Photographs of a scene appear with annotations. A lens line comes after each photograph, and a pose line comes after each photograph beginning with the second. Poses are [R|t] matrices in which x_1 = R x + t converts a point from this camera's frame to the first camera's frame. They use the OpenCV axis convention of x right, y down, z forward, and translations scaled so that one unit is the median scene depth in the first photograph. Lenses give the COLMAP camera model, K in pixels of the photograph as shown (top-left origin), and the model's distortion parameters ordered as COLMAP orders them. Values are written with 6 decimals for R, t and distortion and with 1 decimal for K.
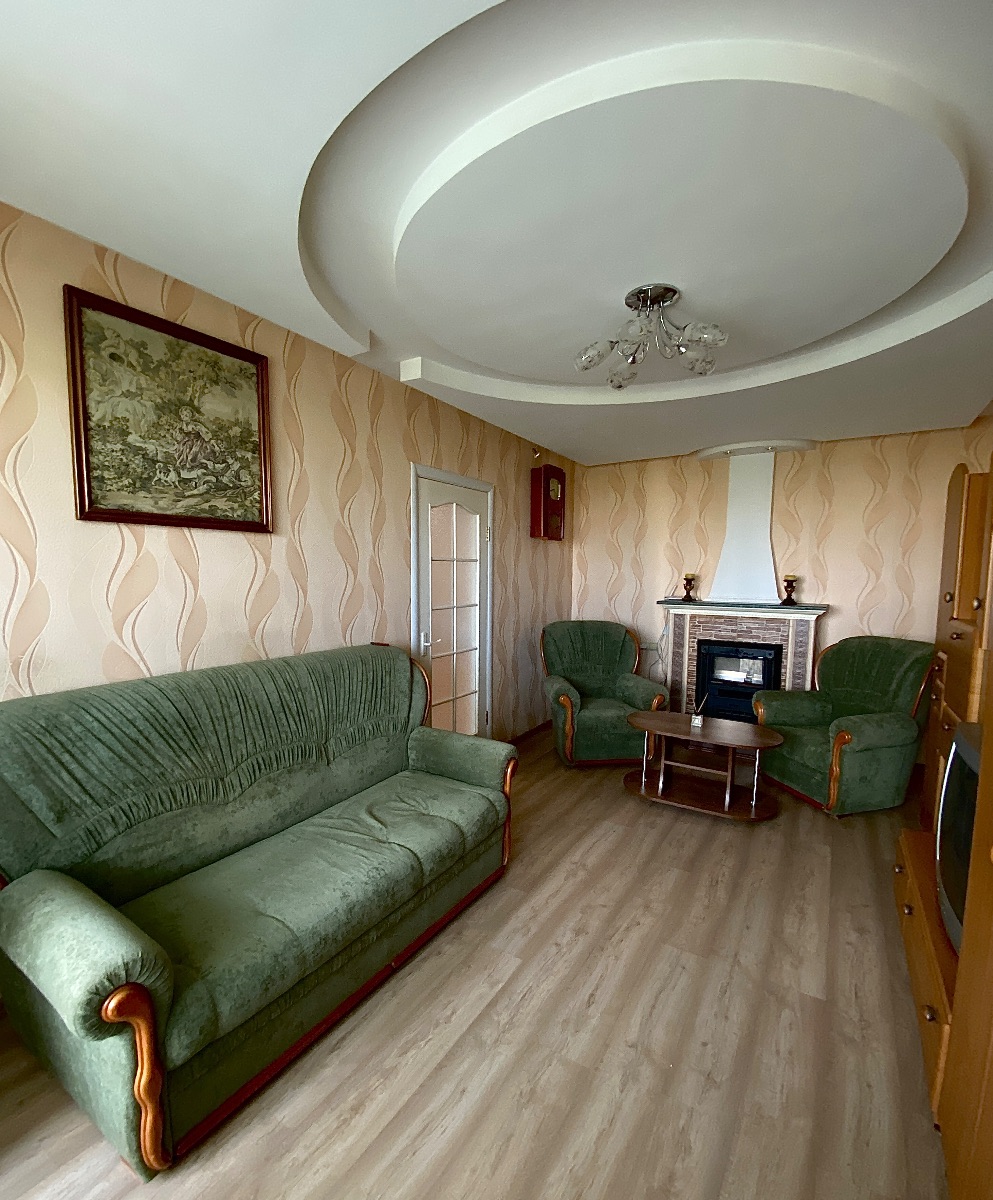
lens RADIAL K [[516.5, 0, 495.0], [0, 516.5, 624.3], [0, 0, 1]] dist [-0.000009, -0.000029]
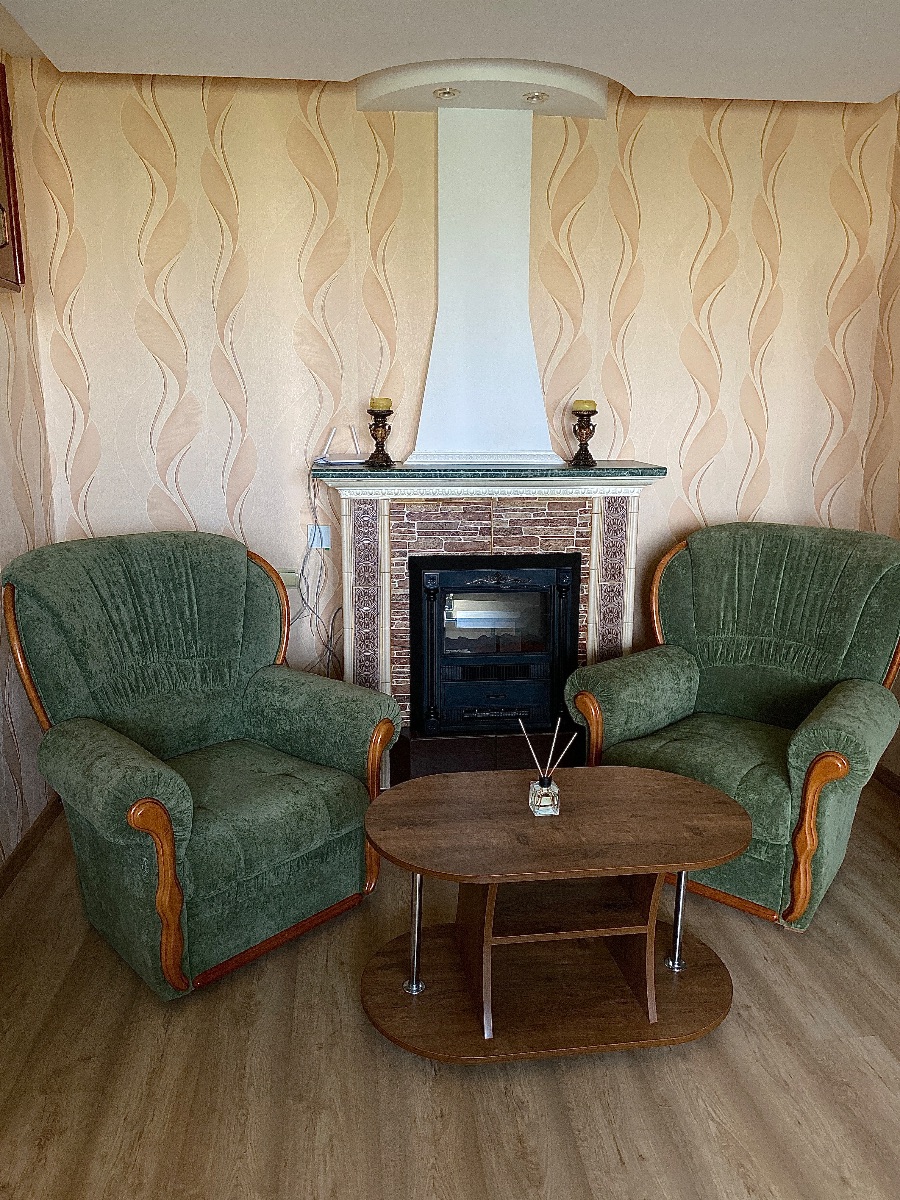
lens RADIAL K [[886.7, 0, 450.0], [0, 886.7, 600.0], [0, 0, 1]] dist [0.041295, -0.001595]
pose [[0.787542, -0.136688, 0.600911, -0.021641], [0.063024, 0.987843, 0.142105, -0.038346], [-0.613030, -0.074042, 0.786582, 0.419937]]
